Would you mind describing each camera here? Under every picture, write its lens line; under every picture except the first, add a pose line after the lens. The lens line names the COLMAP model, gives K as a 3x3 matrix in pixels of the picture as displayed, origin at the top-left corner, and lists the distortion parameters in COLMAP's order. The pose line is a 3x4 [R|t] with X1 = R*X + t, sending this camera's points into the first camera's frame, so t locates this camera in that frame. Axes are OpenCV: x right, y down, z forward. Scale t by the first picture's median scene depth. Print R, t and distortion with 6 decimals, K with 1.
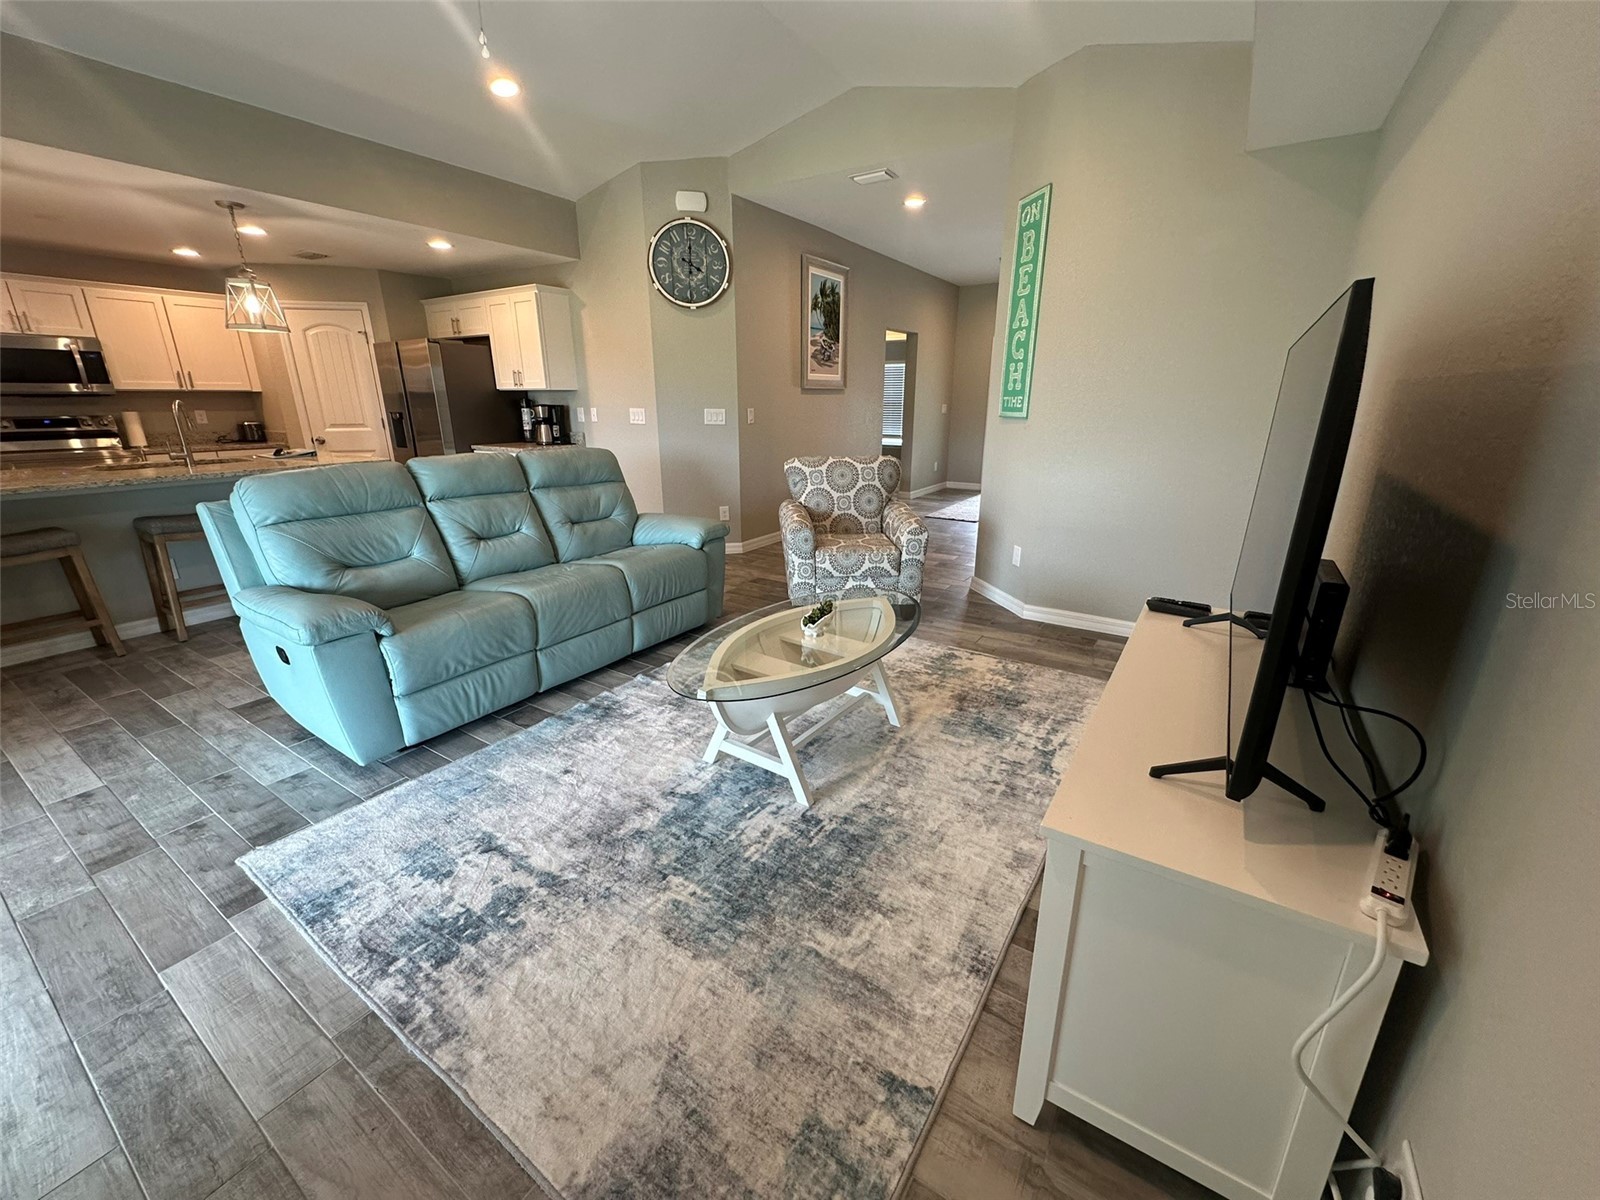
lens RADIAL K [[638.4, 0, 800.1], [0, 638.4, 601.5], [0, 0, 1]] dist [-0.001777, 0.000259]
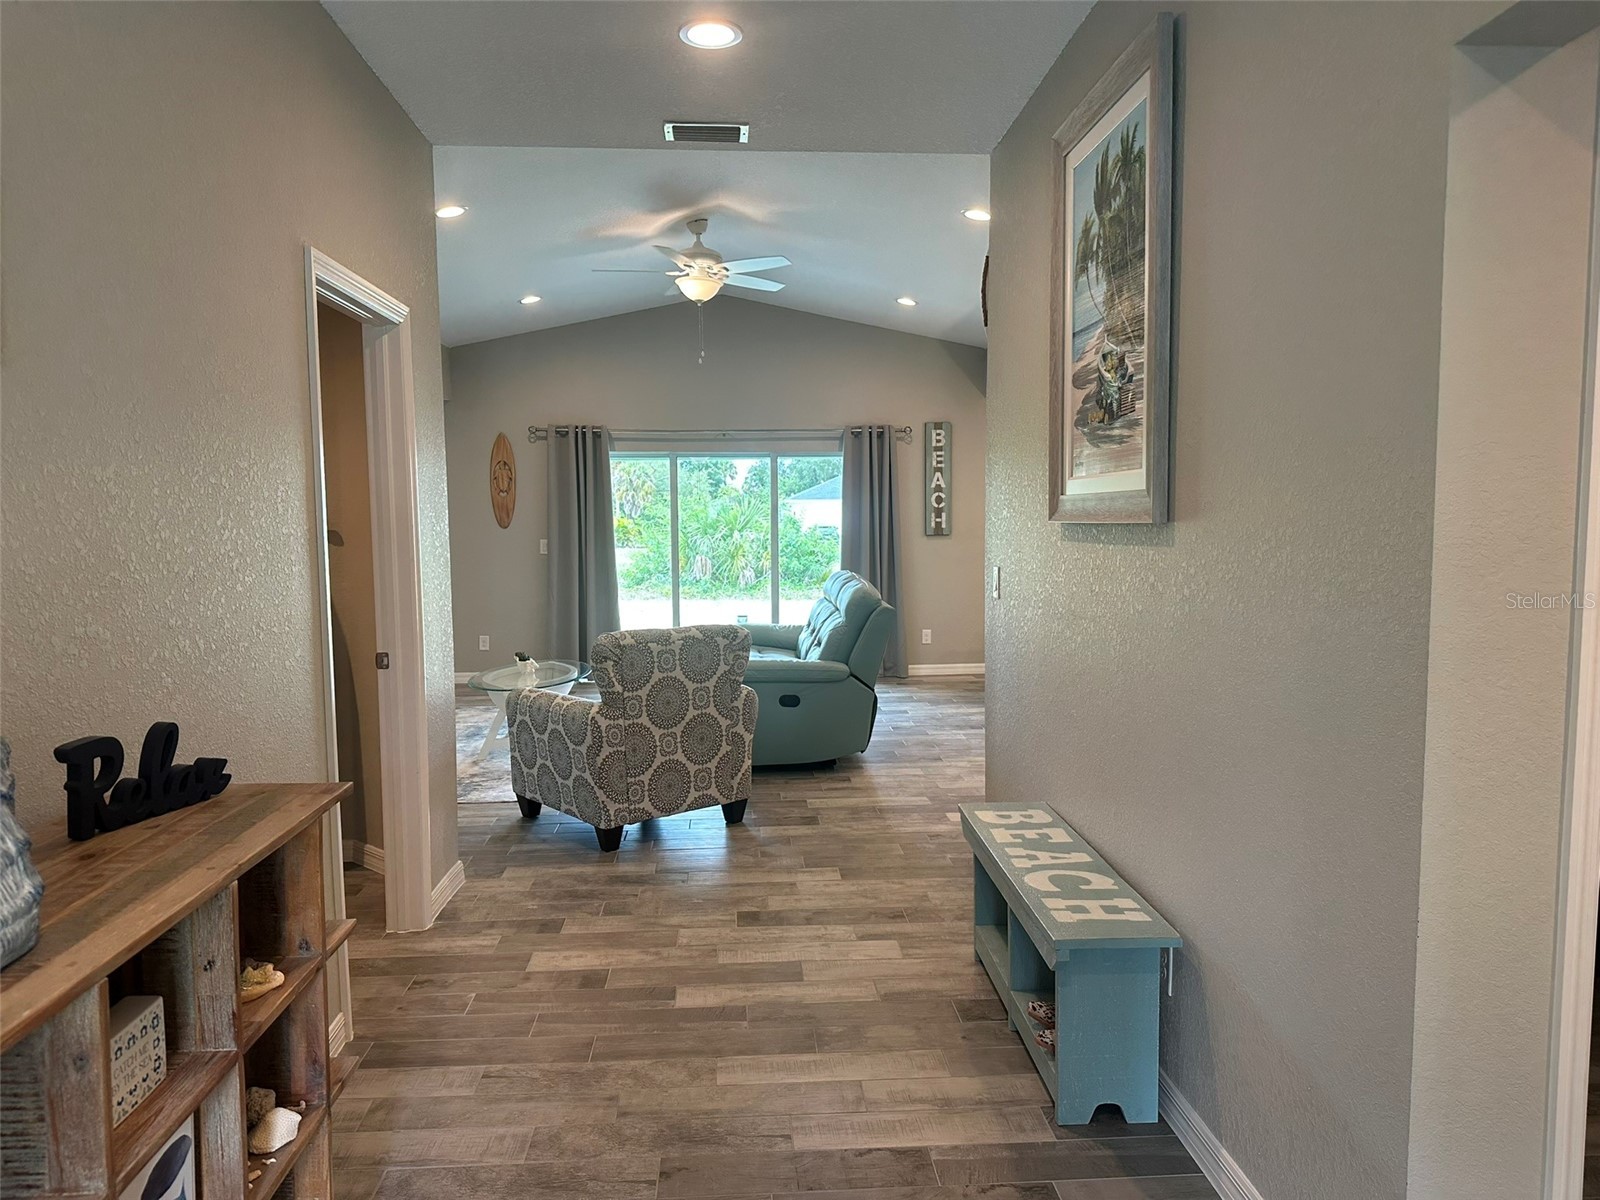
lens RADIAL K [[1105.3, 0, 804.6], [0, 1105.3, 606.5], [0, 0, 1]] dist [0.078463, -0.021414]
pose [[-0.805223, 0.056780, -0.590247, 0.547549], [-0.172614, 0.929852, 0.324930, -0.561917], [0.567292, 0.363526, -0.738937, 1.677830]]
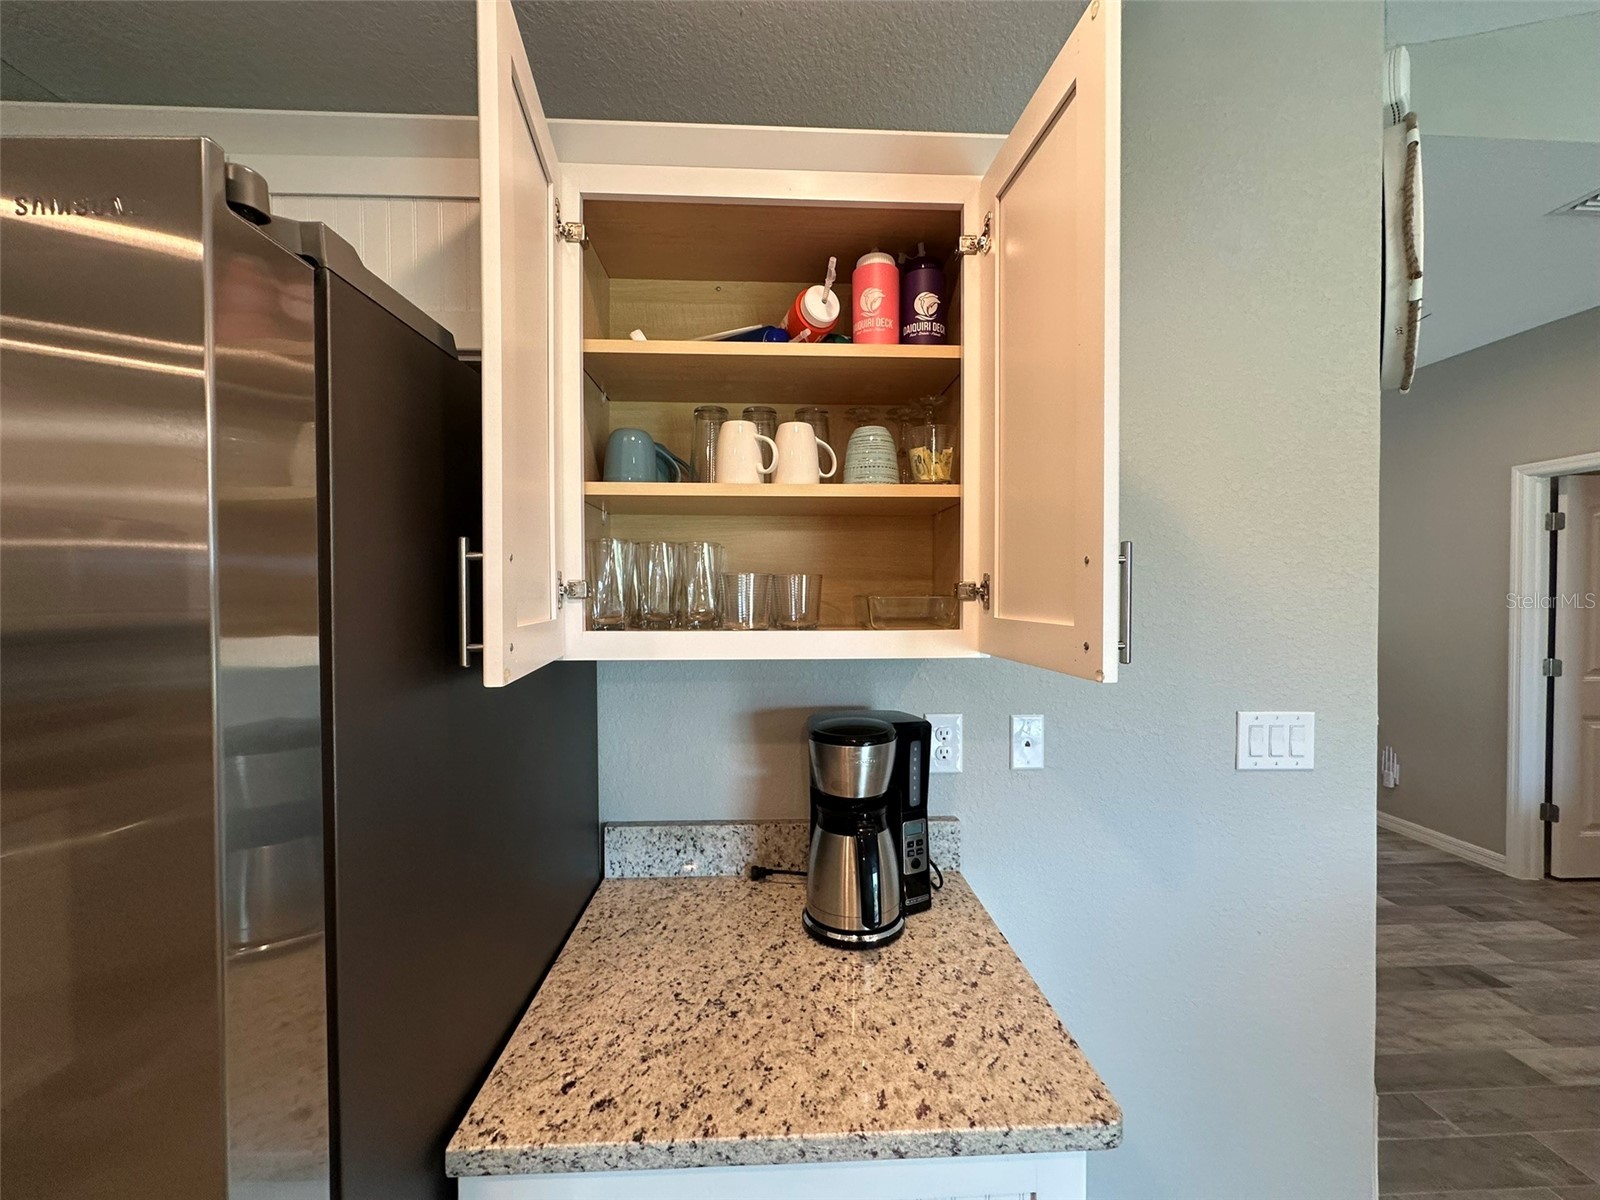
lens RADIAL K [[638.4, 0, 799.9], [0, 638.4, 602.7], [0, 0, 1]] dist [-0.001777, 0.000259]
pose [[0.818384, -0.012285, 0.574541, -0.599943], [0.175945, 0.957117, -0.230153, -0.343881], [-0.547075, 0.289441, 0.785451, 0.960402]]
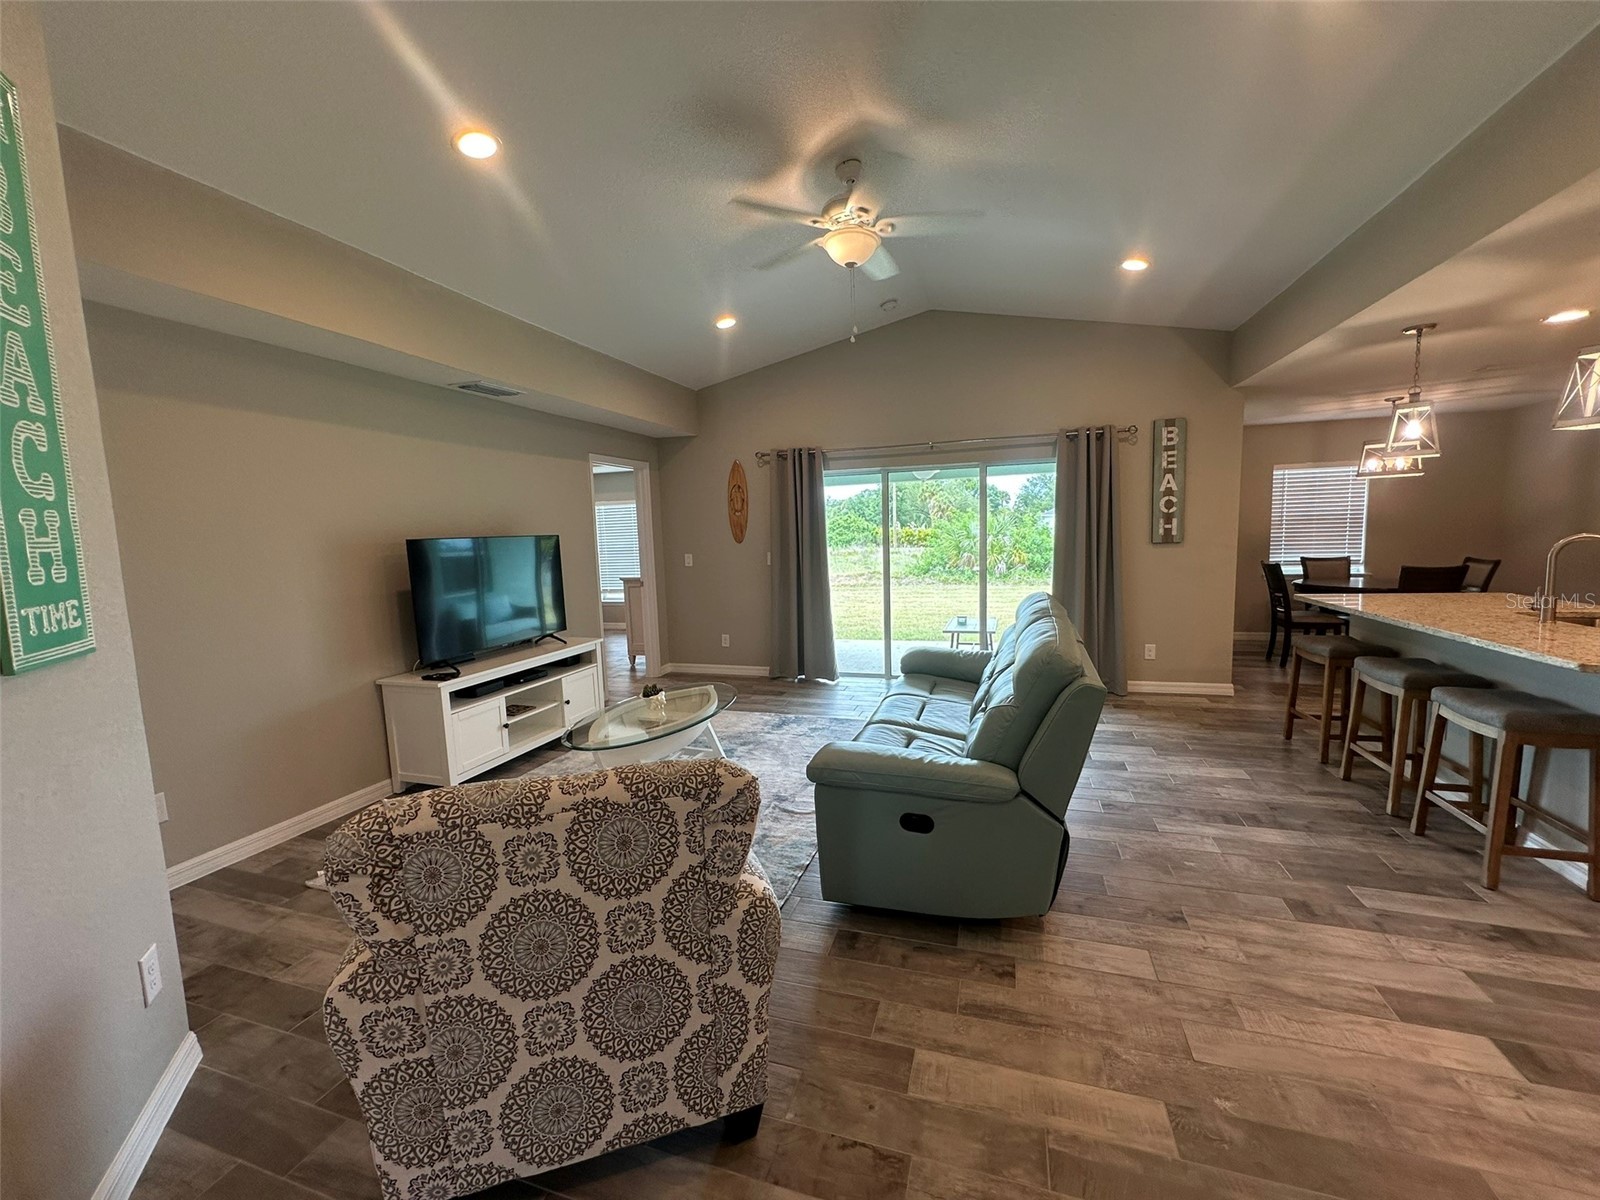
lens RADIAL K [[638.4, 0, 799.4], [0, 638.4, 600.4], [0, 0, 1]] dist [-0.001777, 0.000259]
pose [[-0.967265, 0.058174, -0.247009, 0.027017], [-0.046117, 0.916864, 0.396526, -0.379241], [0.249542, 0.394938, -0.884168, 1.116253]]
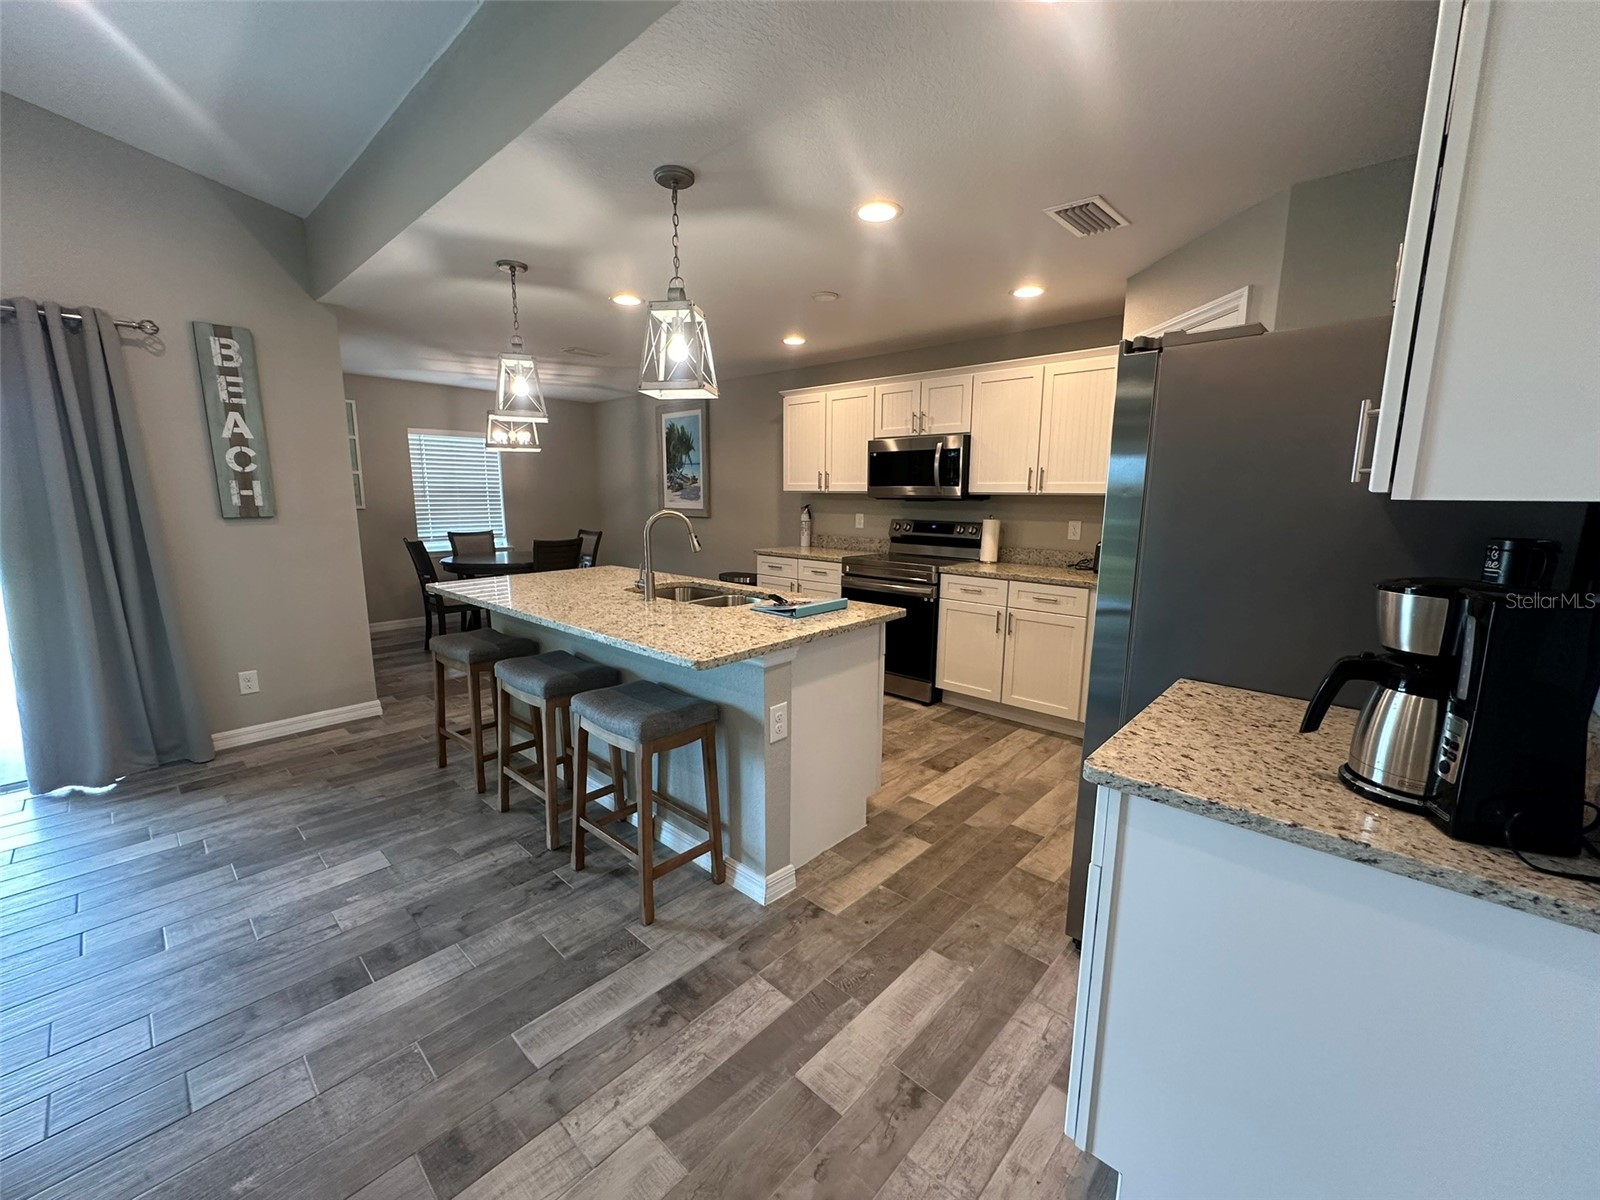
lens RADIAL K [[638.4, 0, 802.0], [0, 638.4, 599.4], [0, 0, 1]] dist [-0.001777, 0.000259]
pose [[-0.171652, 0.164014, -0.971409, -0.233568], [-0.305092, 0.928718, 0.210717, -0.326752], [0.936725, 0.332539, -0.109377, 0.975110]]
